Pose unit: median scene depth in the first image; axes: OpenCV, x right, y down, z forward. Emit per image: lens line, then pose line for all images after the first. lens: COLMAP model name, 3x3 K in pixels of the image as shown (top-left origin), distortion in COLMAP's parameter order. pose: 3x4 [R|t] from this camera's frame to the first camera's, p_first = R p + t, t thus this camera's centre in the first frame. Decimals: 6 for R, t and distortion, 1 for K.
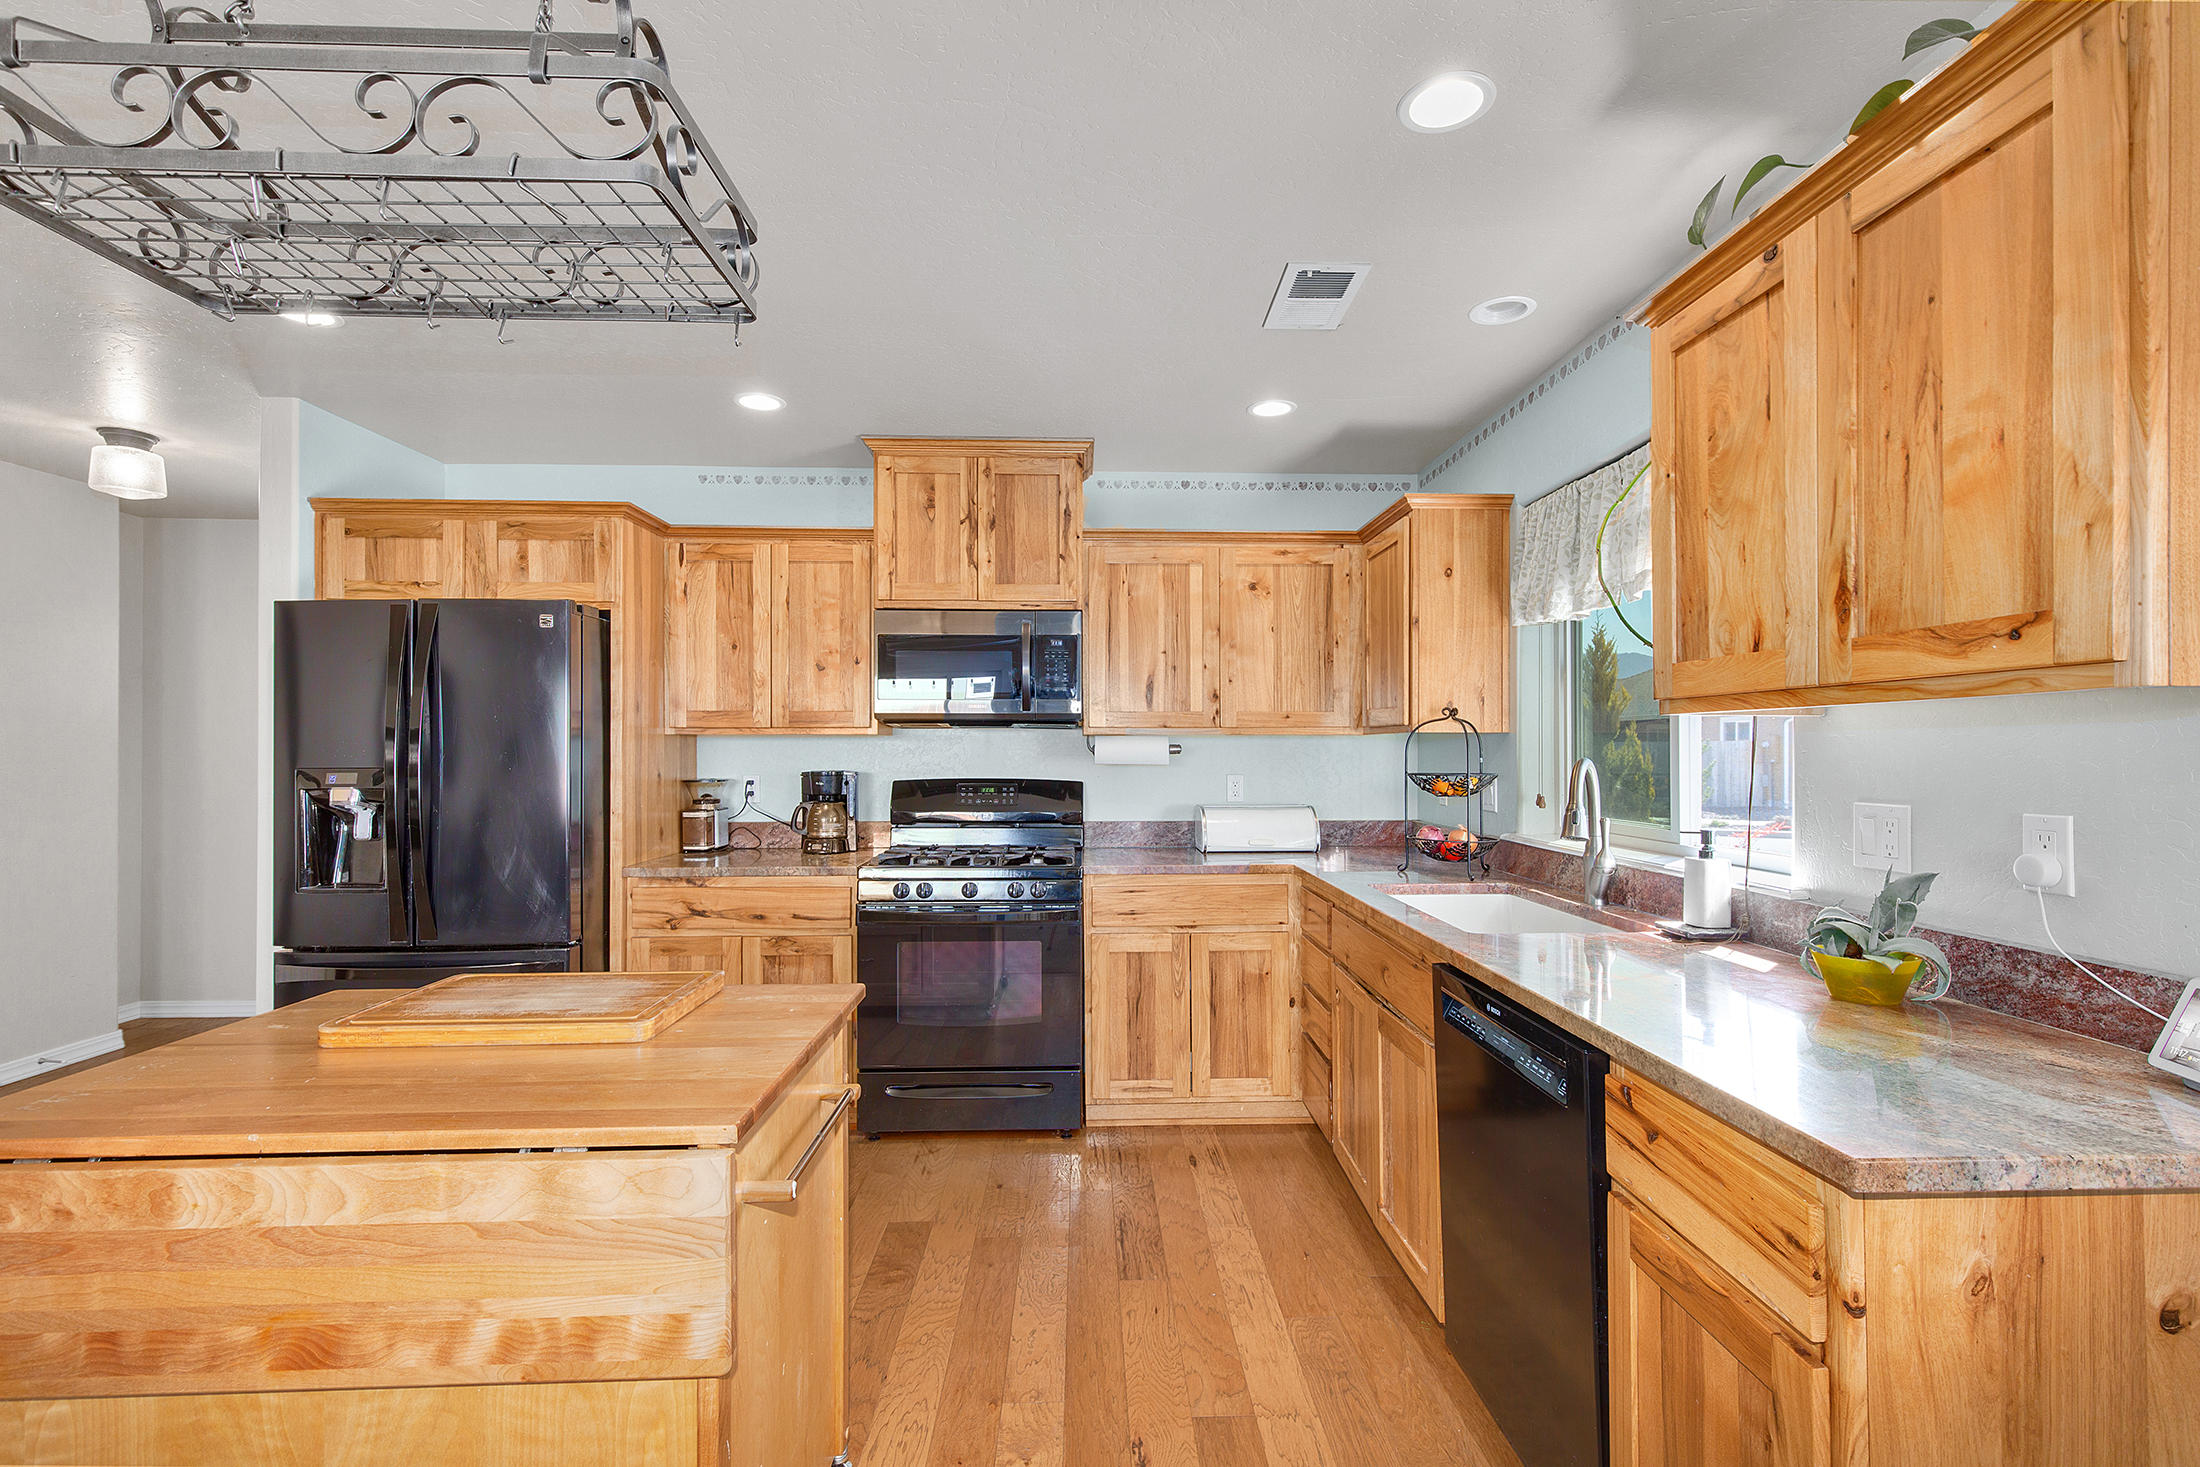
lens RADIAL K [[986.0, 0, 1117.8], [0, 986.0, 747.6], [0, 0, 1]] dist [0.002348, 0.000121]
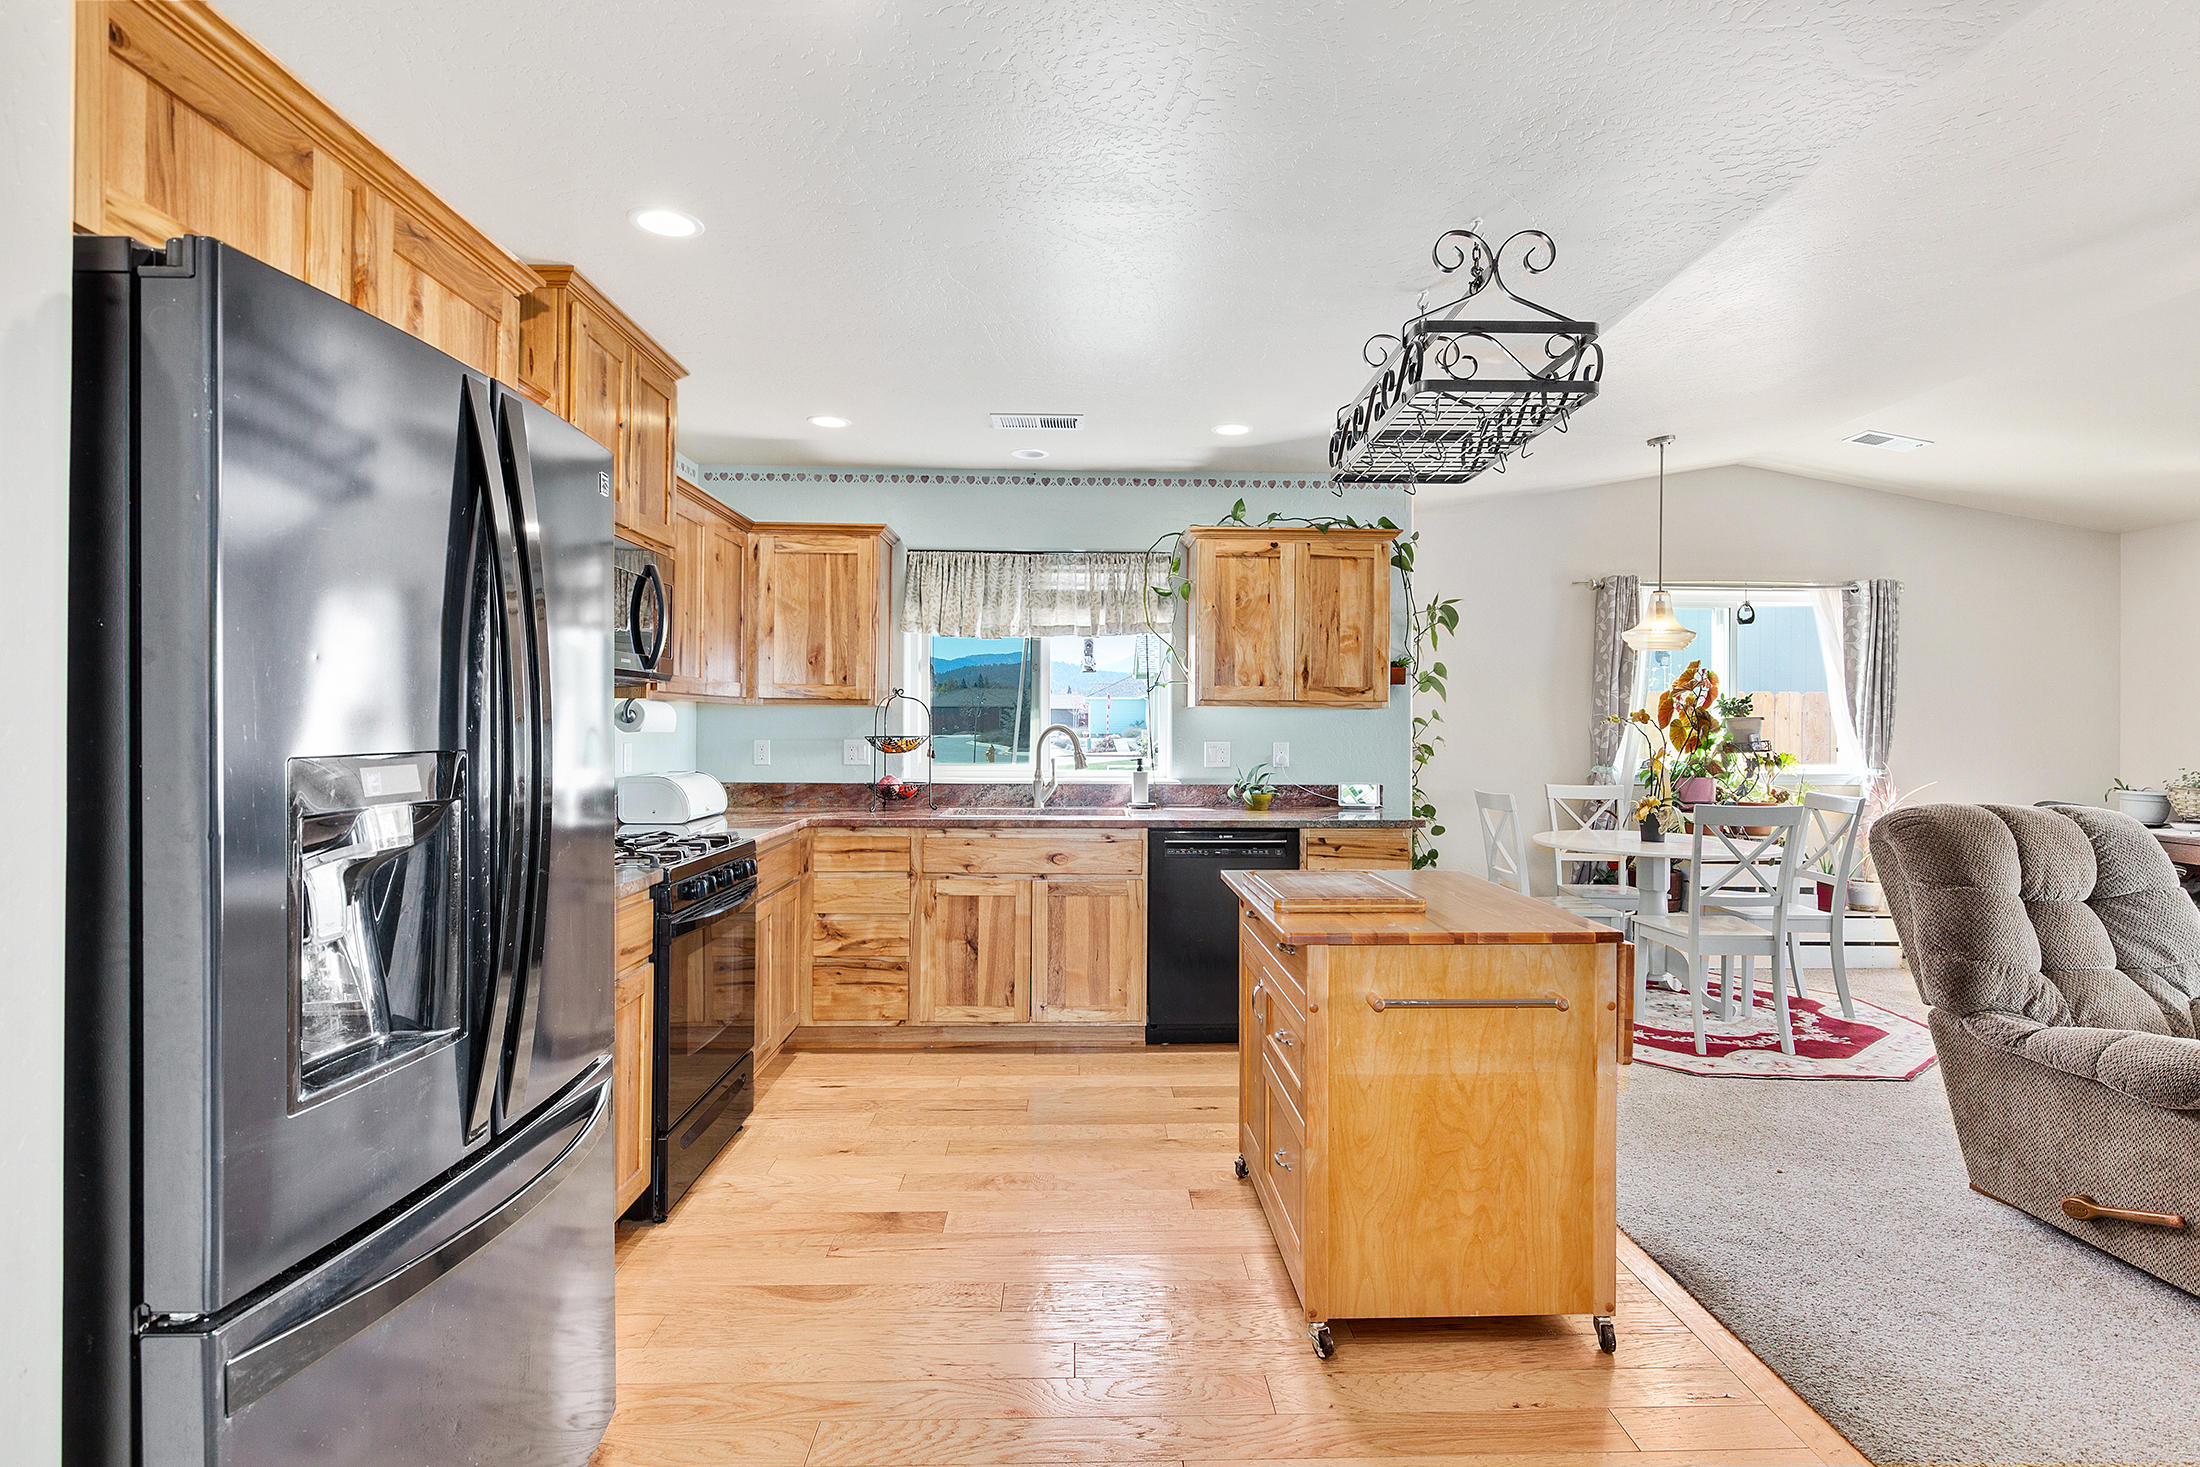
lens RADIAL K [[1101.7, 0, 1114.4], [0, 1101.7, 724.4], [0, 0, 1]] dist [-0.001581, -0.000163]
pose [[0.001614, -0.001652, 0.999997, -1.118479], [-0.010614, 0.999942, 0.001669, 0.003713], [-0.999942, -0.010617, 0.001596, 0.654047]]
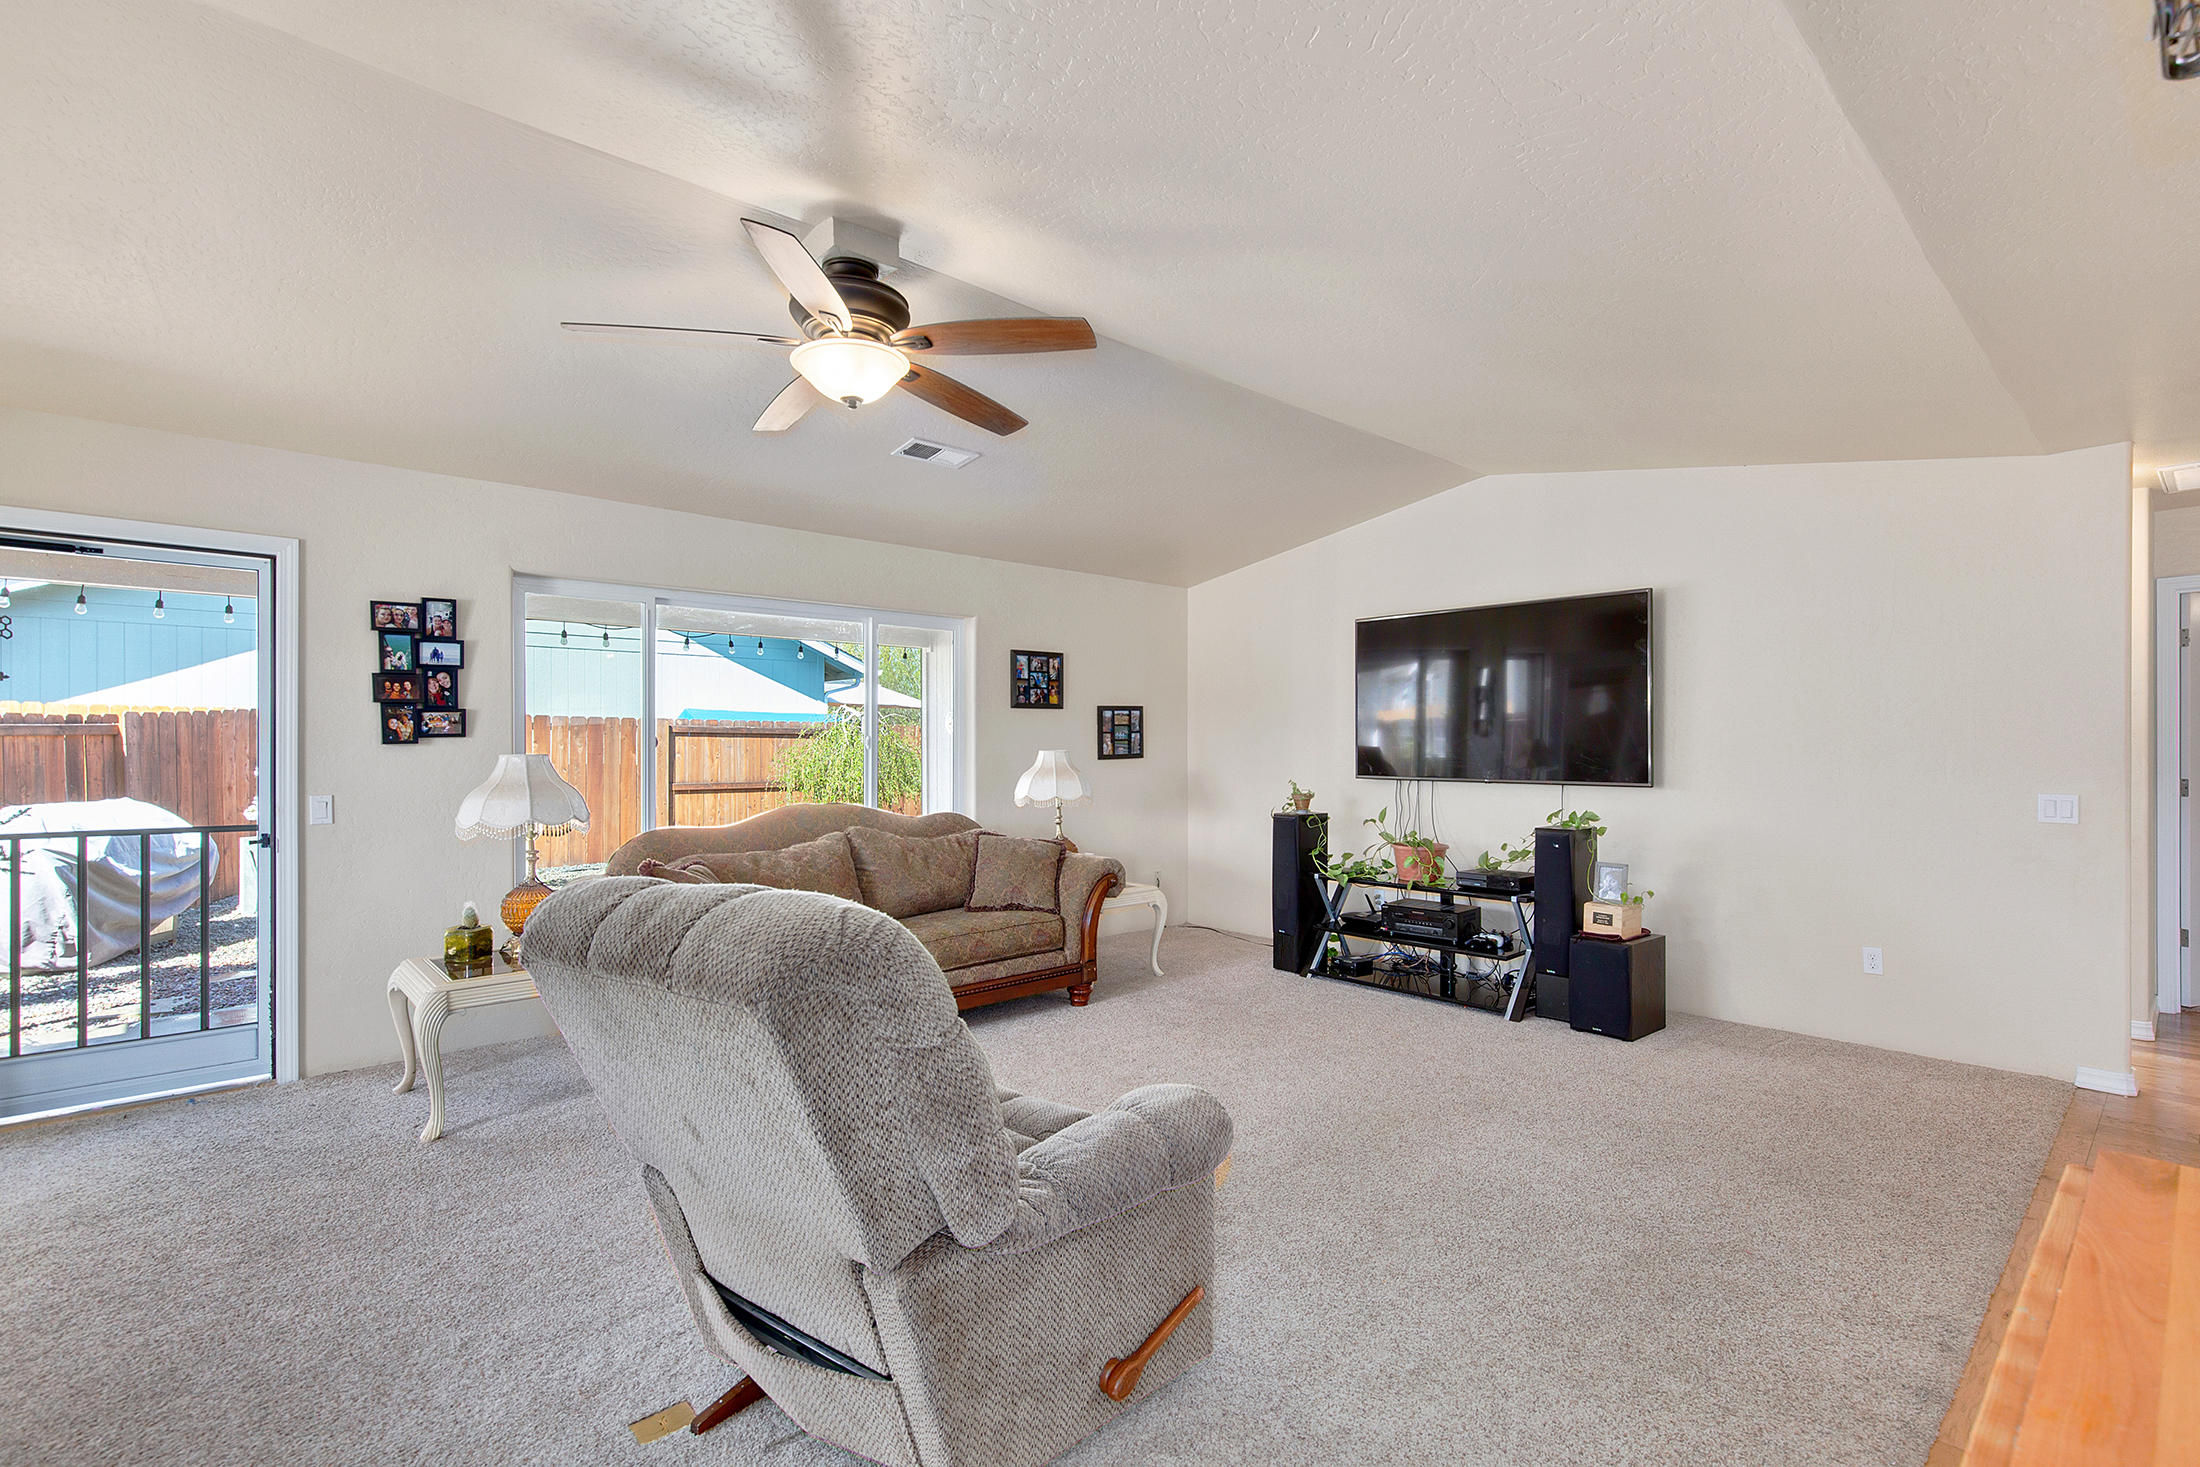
lens RADIAL K [[993.0, 0, 1112.1], [0, 993.0, 743.6], [0, 0, 1]] dist [0.016781, -0.000069]
pose [[-0.763484, -0.002637, -0.645821, 0.035712], [0.002101, 0.999976, -0.006567, 0.001020], [0.645823, -0.006370, -0.763461, 0.373102]]
